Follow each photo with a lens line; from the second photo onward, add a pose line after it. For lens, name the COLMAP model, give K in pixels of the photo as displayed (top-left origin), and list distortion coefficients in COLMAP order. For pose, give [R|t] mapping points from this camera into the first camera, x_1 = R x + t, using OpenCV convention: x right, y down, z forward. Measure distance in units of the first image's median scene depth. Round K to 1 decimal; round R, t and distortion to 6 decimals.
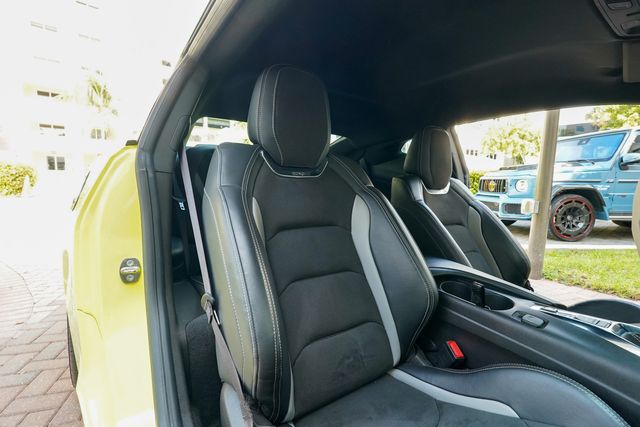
lens RADIAL K [[293.8, 0, 316.5], [0, 293.8, 214.9], [0, 0, 1]] dist [-0.018107, 0.009131]
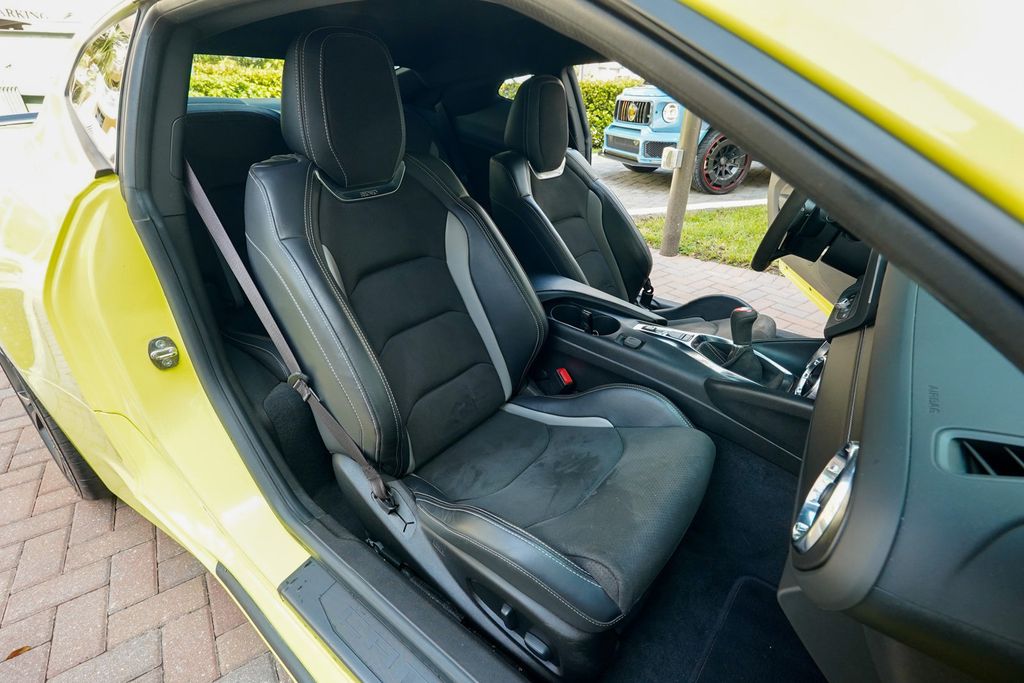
lens RADIAL K [[470.0, 0, 505.2], [0, 470.0, 338.2], [0, 0, 1]] dist [-0.018107, 0.009131]
pose [[0.957220, -0.147478, 0.248958, -0.081092], [0.045715, 0.926642, 0.373156, -0.223644], [-0.285727, -0.345812, 0.893742, -0.272652]]
